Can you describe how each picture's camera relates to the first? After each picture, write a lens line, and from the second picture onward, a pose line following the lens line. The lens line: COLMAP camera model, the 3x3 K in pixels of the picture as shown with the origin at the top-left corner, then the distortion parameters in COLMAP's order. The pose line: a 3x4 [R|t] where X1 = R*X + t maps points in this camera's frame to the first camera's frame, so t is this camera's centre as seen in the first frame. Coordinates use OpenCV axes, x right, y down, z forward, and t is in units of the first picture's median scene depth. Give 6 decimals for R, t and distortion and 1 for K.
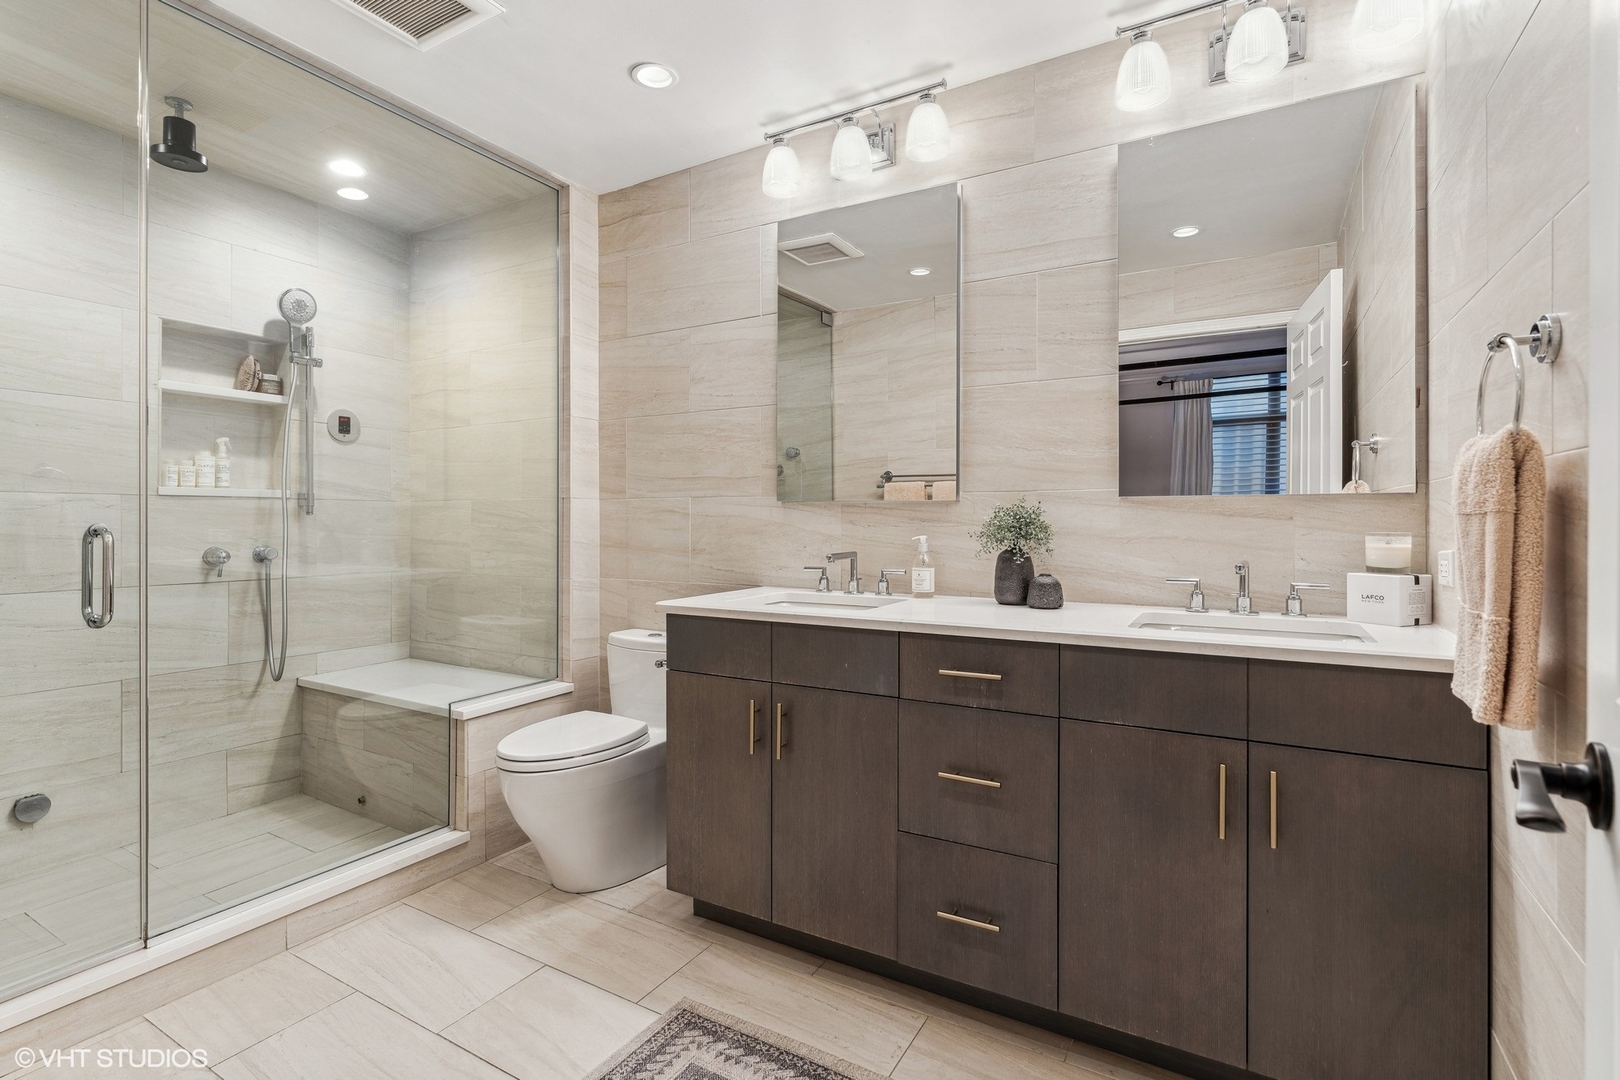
lens RADIAL K [[763.8, 0, 810.0], [0, 763.8, 540.0], [0, 0, 1]] dist [0.000957, -0.000074]
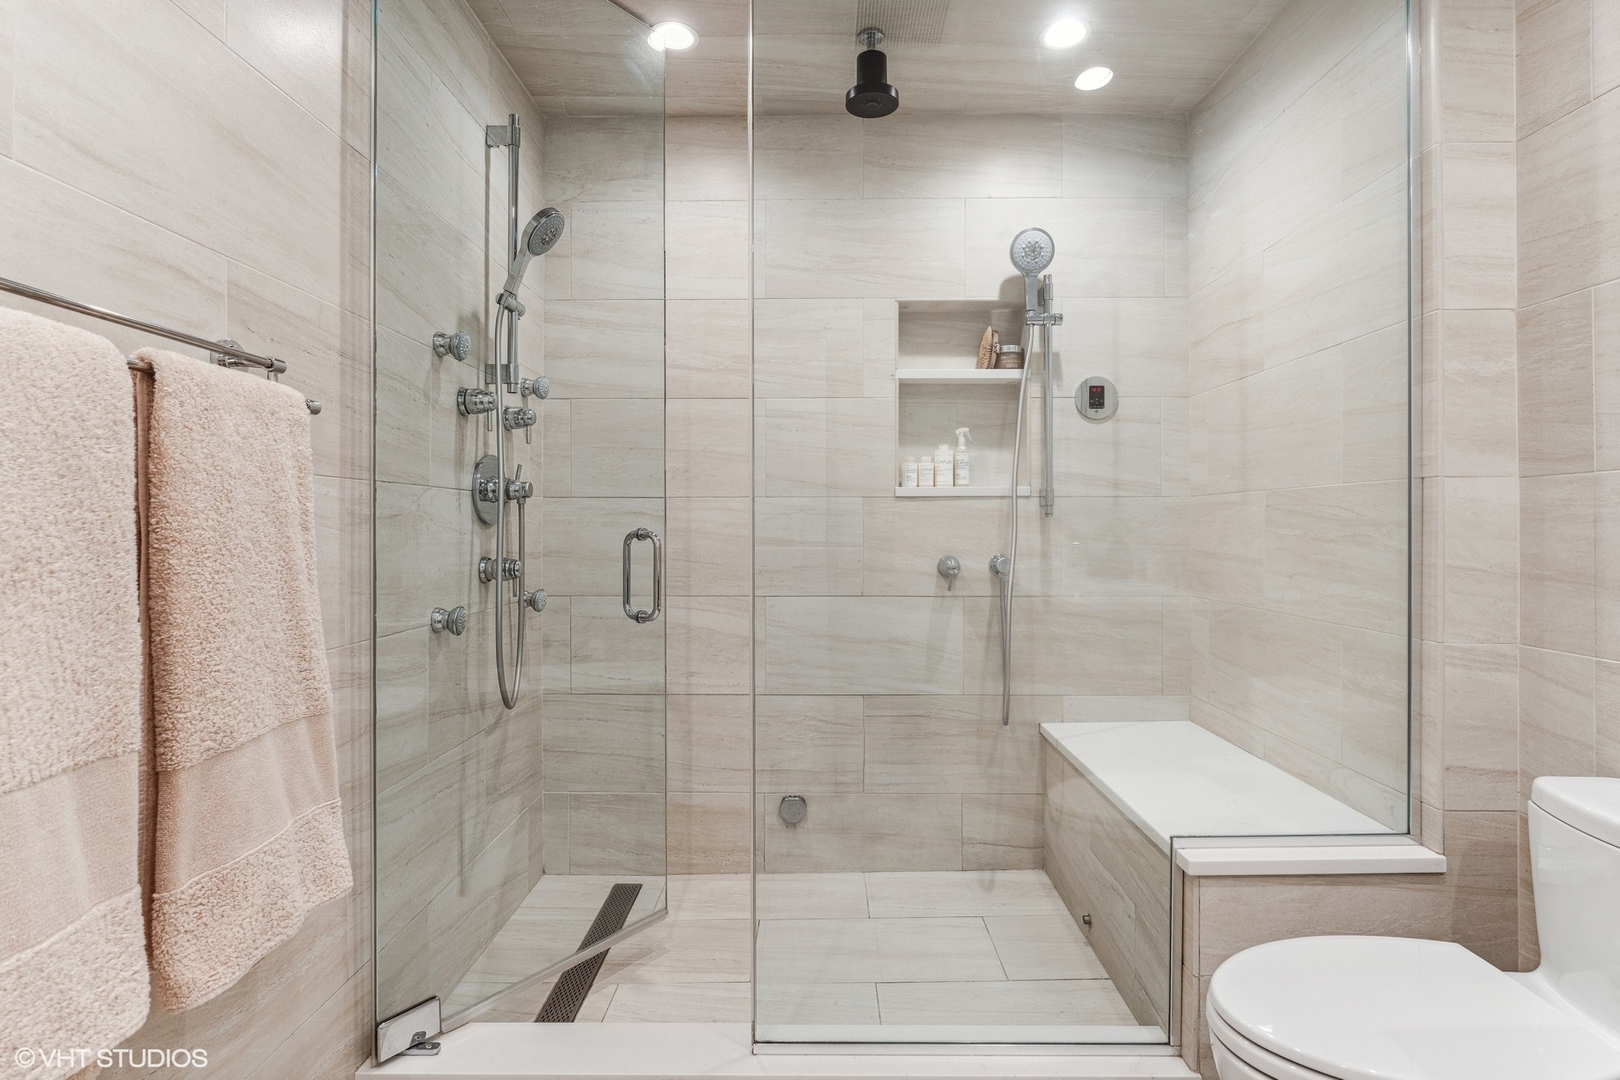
lens RADIAL K [[806.1, 0, 807.2], [0, 806.1, 520.3], [0, 0, 1]] dist [-0.003234, 0.000808]
pose [[0.480077, -0.007237, -0.877196, -0.055694], [-0.021124, 0.999581, -0.019807, -0.008122], [0.876972, 0.028039, 0.479723, 0.401721]]
